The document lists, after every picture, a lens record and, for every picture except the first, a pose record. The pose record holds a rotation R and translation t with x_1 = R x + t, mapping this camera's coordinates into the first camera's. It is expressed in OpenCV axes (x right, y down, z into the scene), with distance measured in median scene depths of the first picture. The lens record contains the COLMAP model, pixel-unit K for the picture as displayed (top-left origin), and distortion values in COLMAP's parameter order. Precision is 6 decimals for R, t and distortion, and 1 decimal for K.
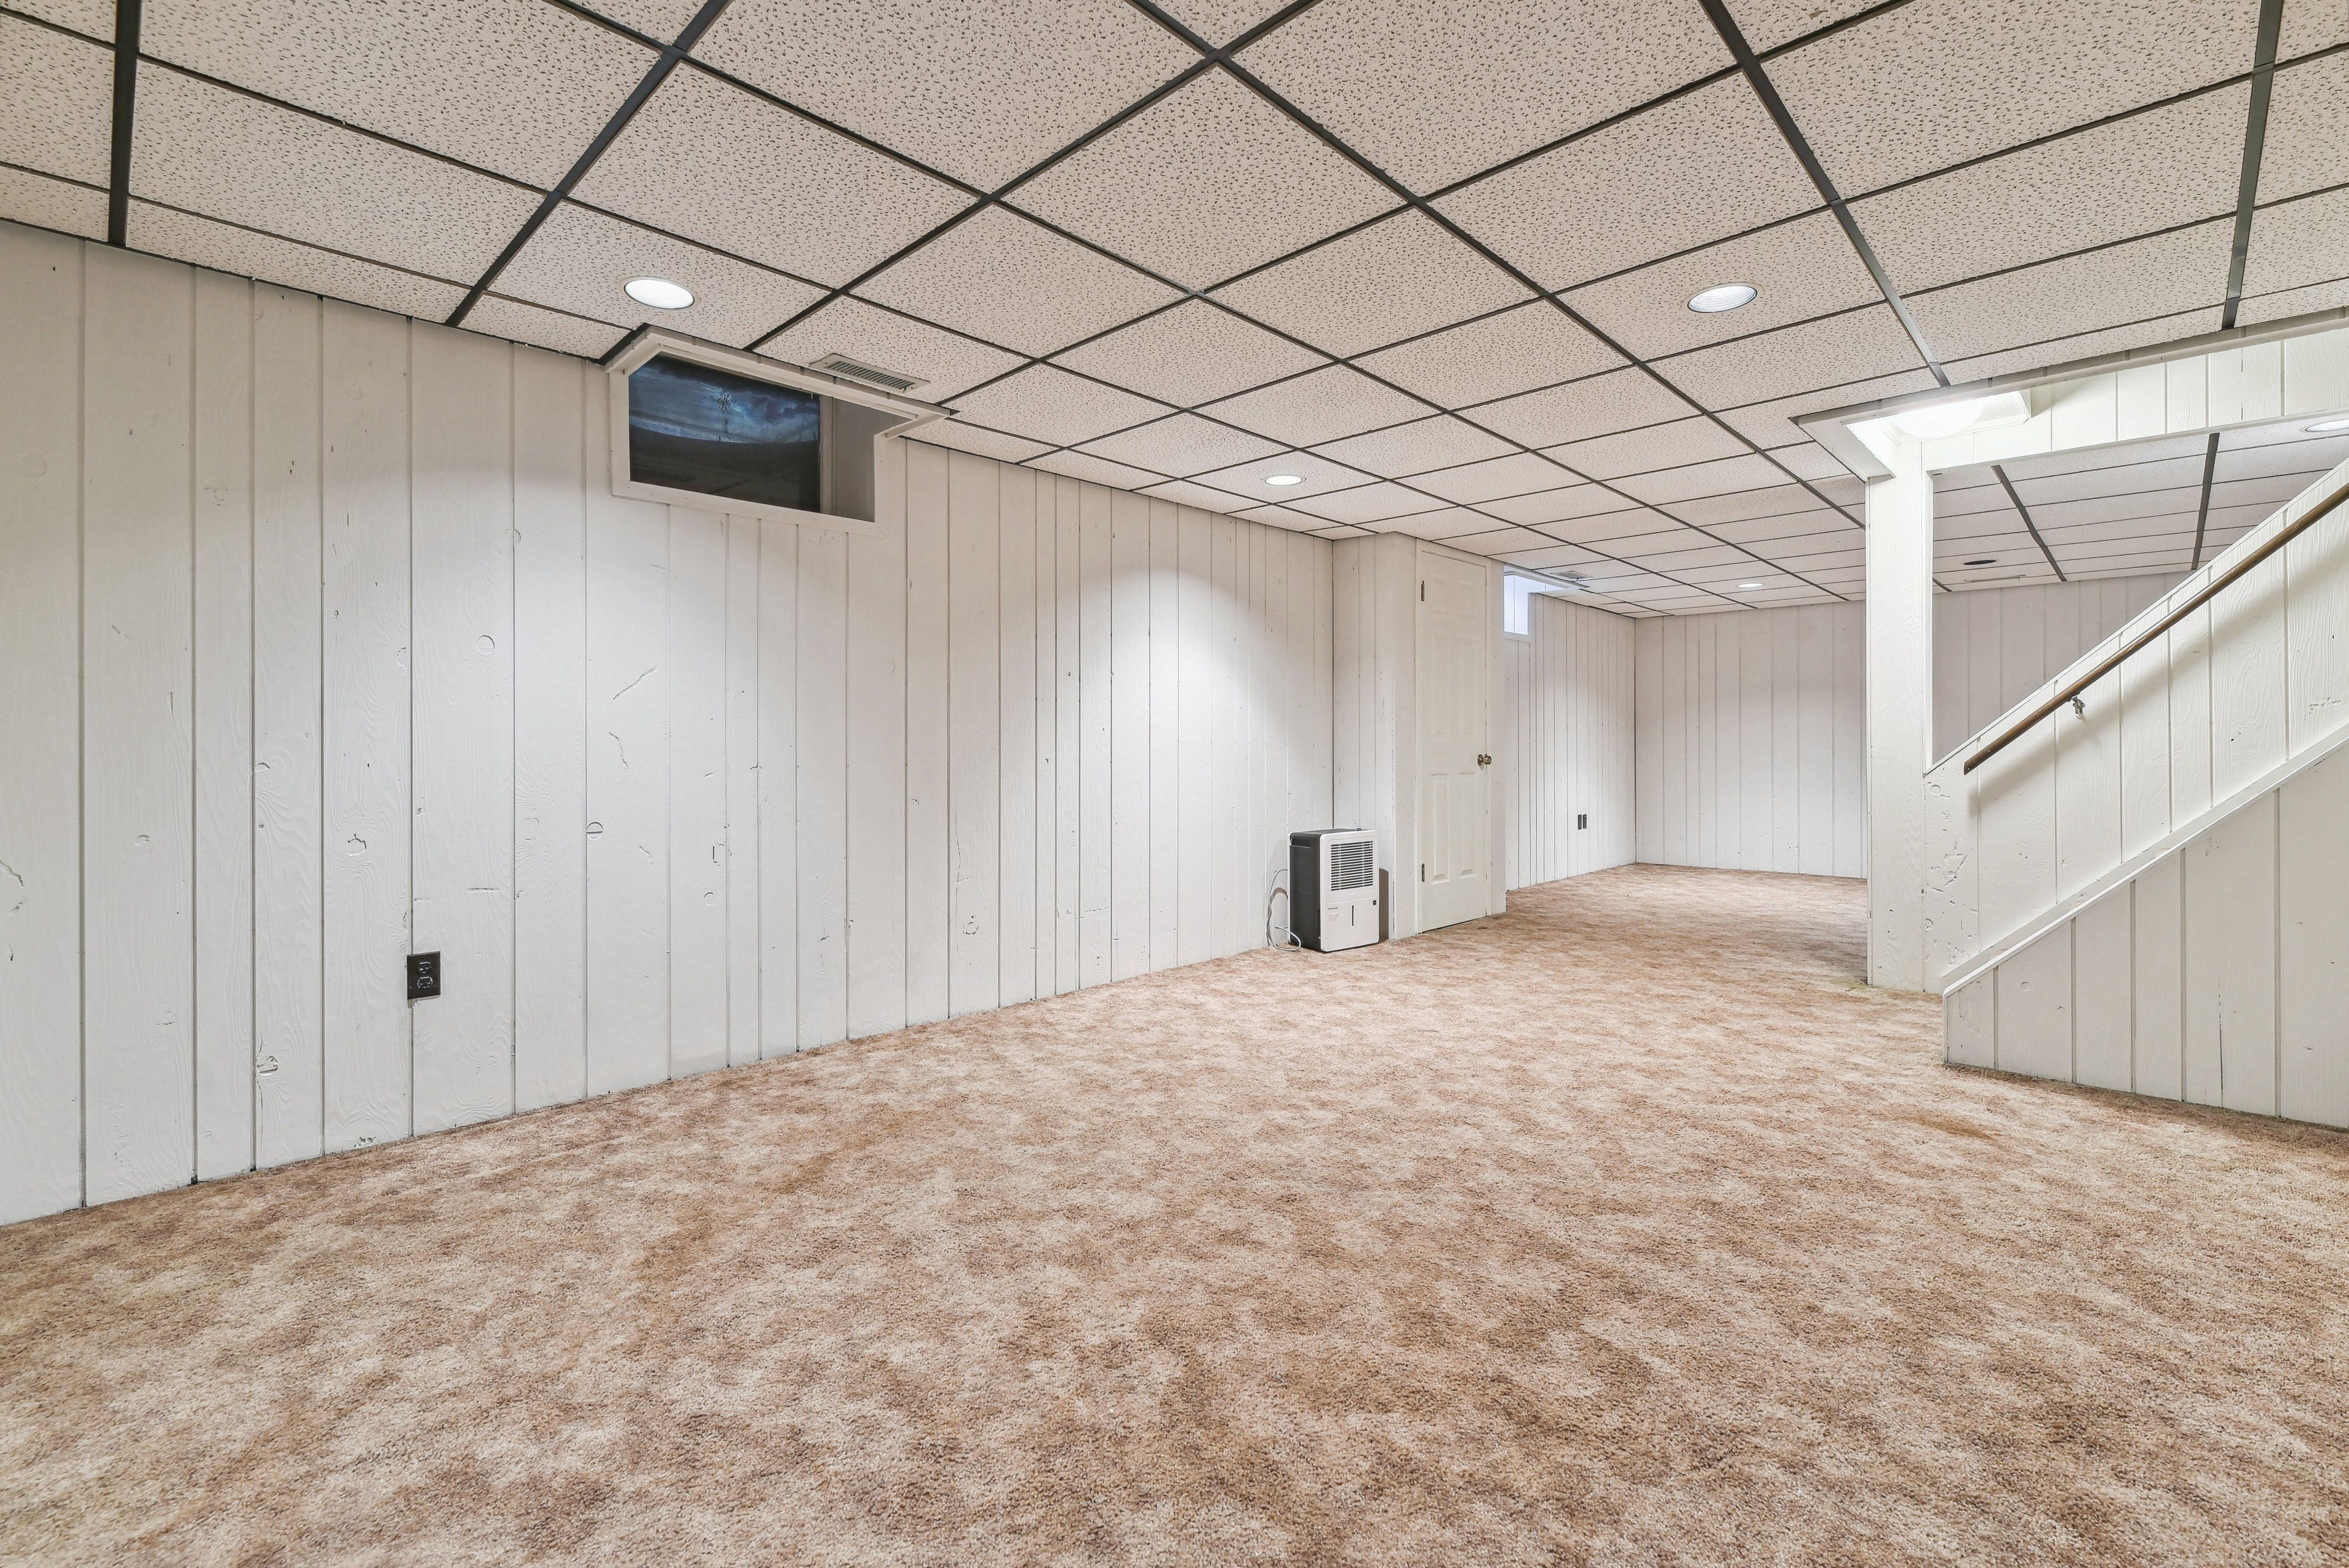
lens RADIAL K [[1053.1, 0, 1183.5], [0, 1053.1, 737.5], [0, 0, 1]] dist [-0.004795, -0.000063]
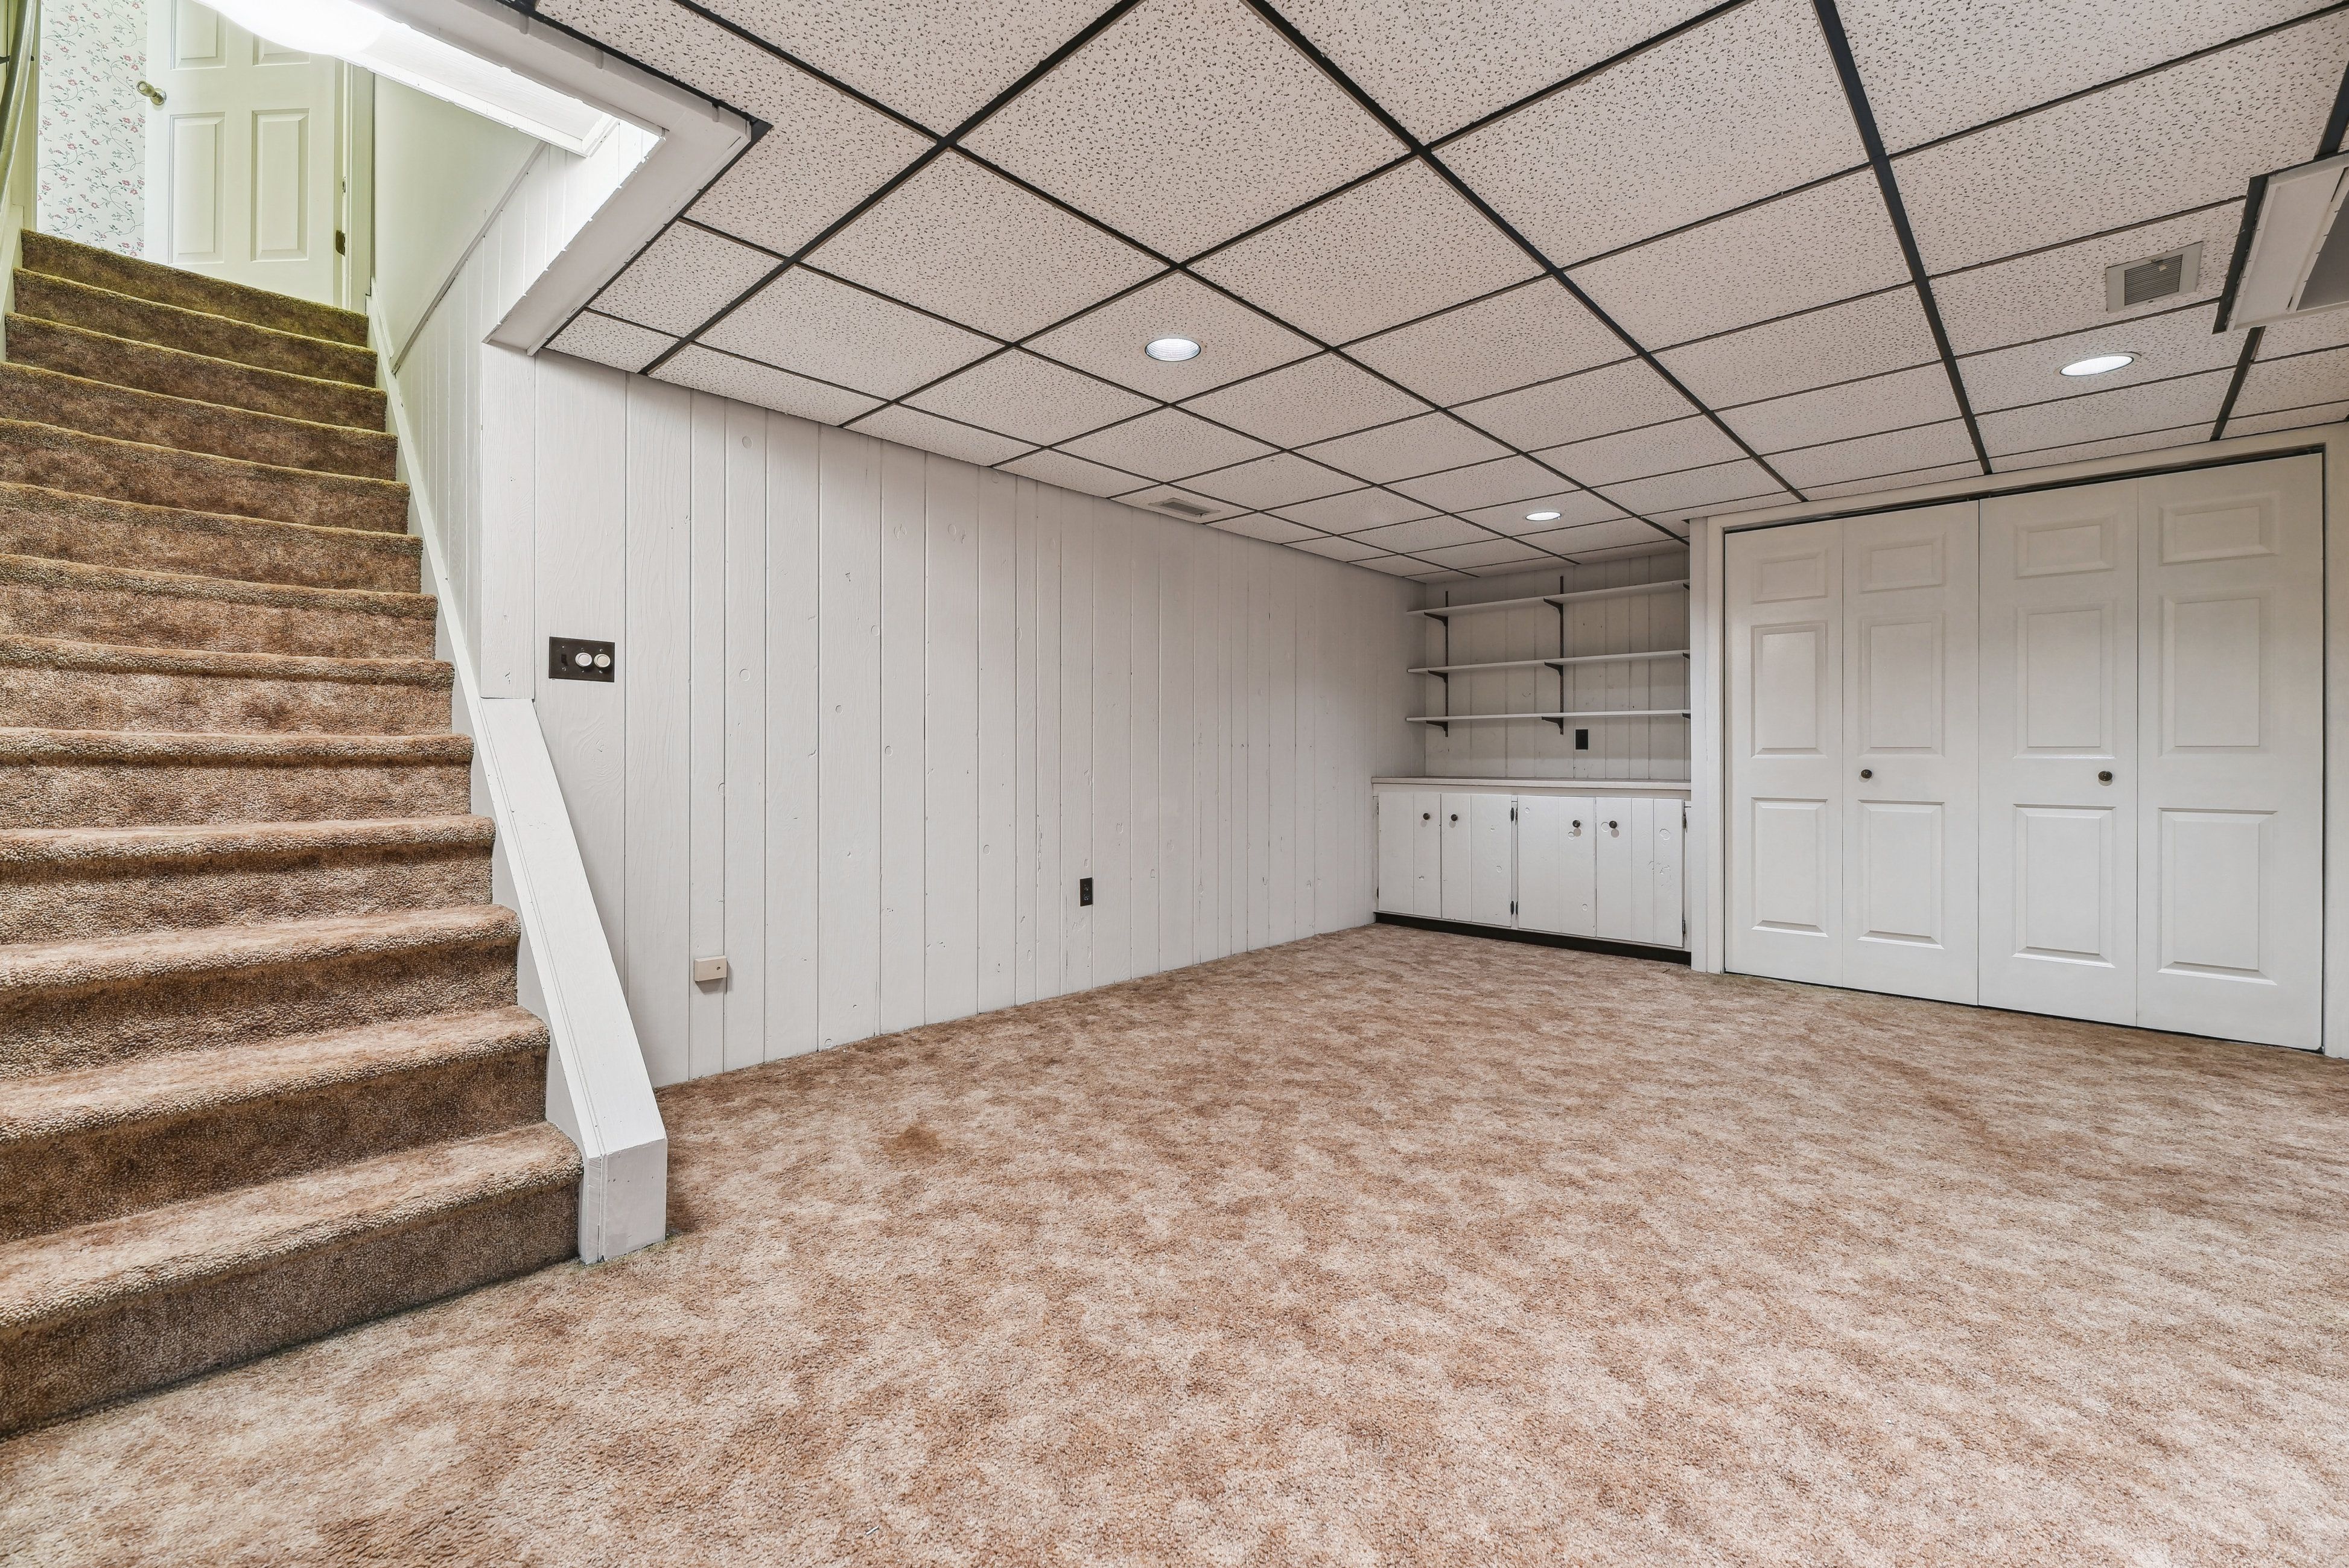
lens RADIAL K [[984.9, 0, 1179.1], [0, 984.9, 766.3], [0, 0, 1]] dist [-0.000890, -0.000081]
pose [[-0.999988, 0.004007, -0.002768, 0.510930], [0.004024, 0.999972, -0.006230, 0.023561], [0.002743, -0.006241, -0.999977, 2.043732]]
